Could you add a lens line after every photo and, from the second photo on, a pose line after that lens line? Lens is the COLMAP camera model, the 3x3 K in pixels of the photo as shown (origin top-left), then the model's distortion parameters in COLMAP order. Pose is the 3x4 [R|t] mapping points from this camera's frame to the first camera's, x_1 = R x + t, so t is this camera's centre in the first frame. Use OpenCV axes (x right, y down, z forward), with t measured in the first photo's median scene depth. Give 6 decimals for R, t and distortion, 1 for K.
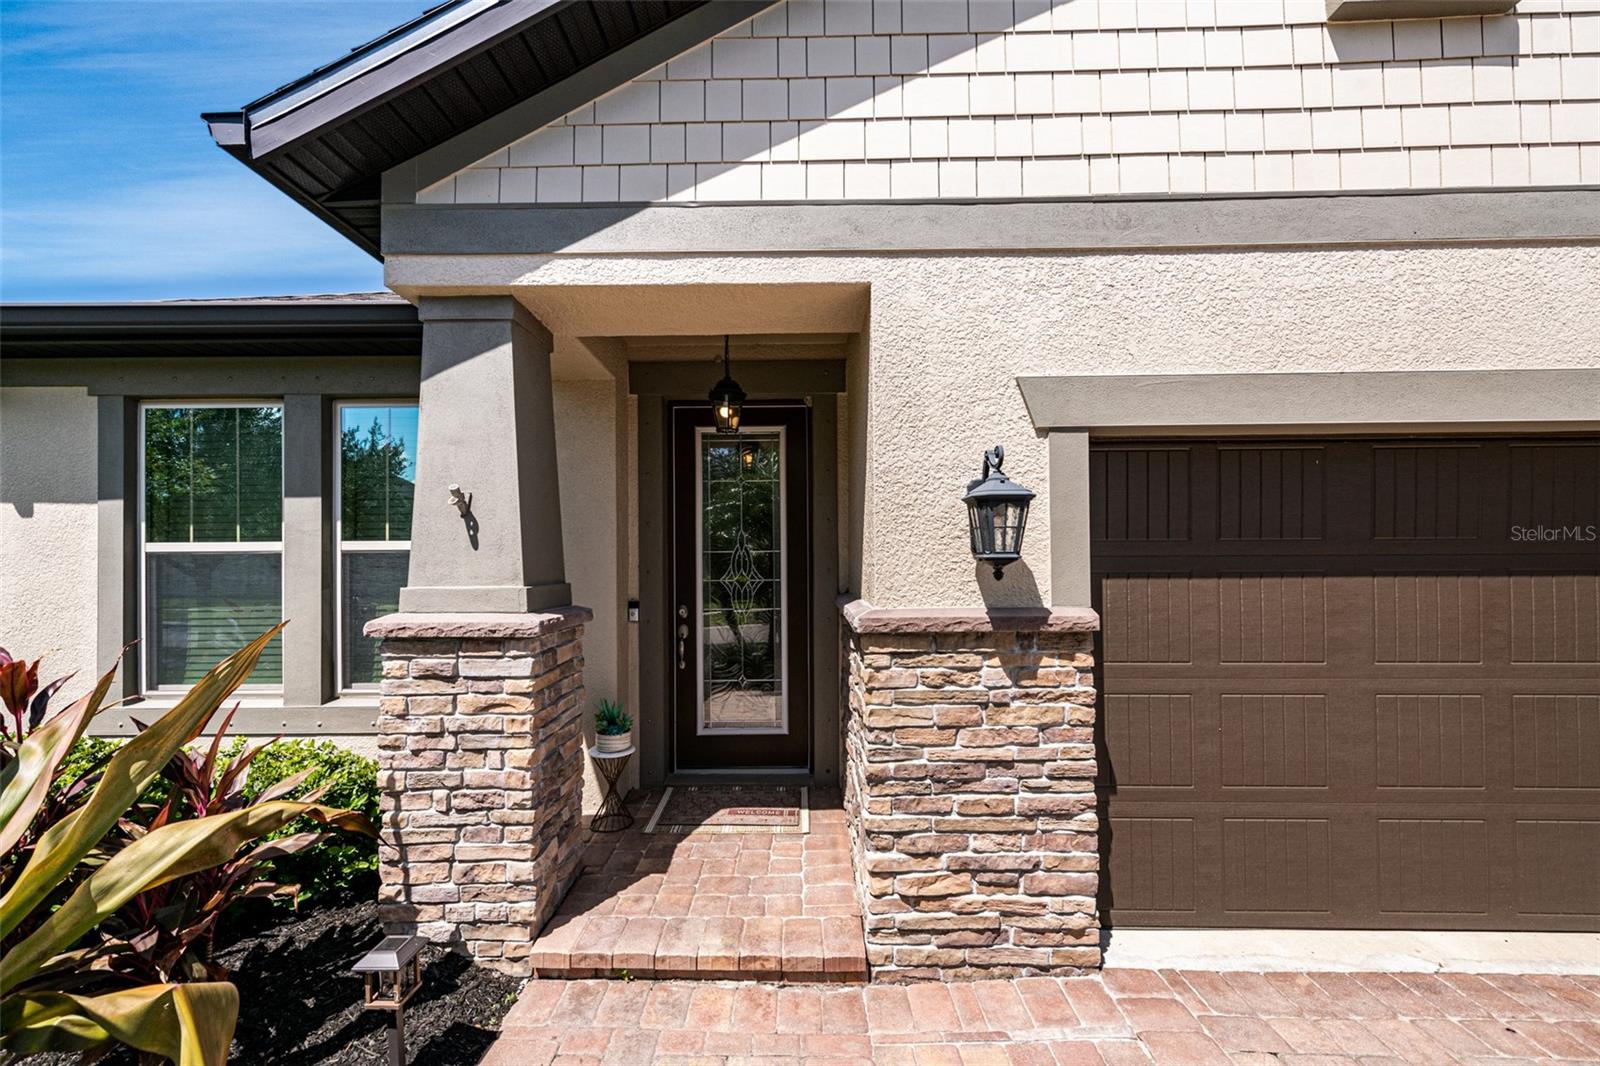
lens RADIAL K [[641.4, 0, 799.7], [0, 641.4, 565.5], [0, 0, 1]] dist [0.013531, -0.000098]
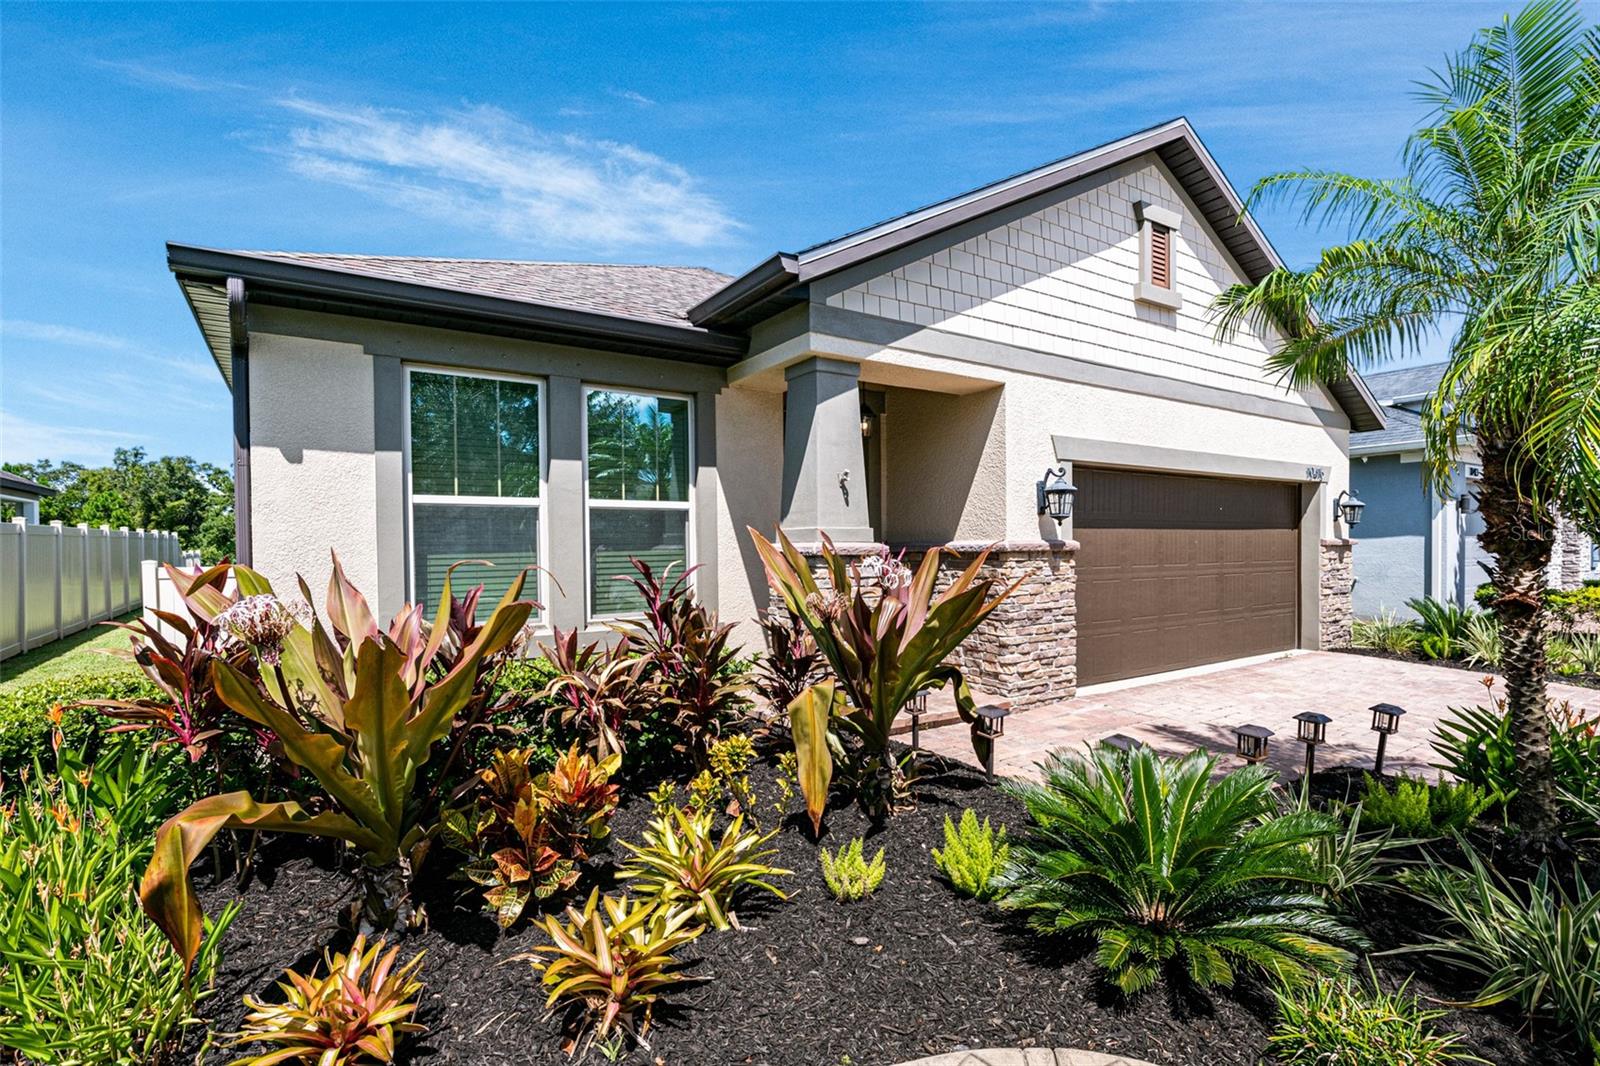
lens RADIAL K [[687.5, 0, 799.2], [0, 687.5, 553.5], [0, 0, 1]] dist [-0.000955, -0.000276]
pose [[0.846173, -0.007401, 0.532858, -1.668401], [-0.003737, 0.999797, 0.019822, 0.069525], [-0.532896, -0.018764, 0.845973, -0.539149]]
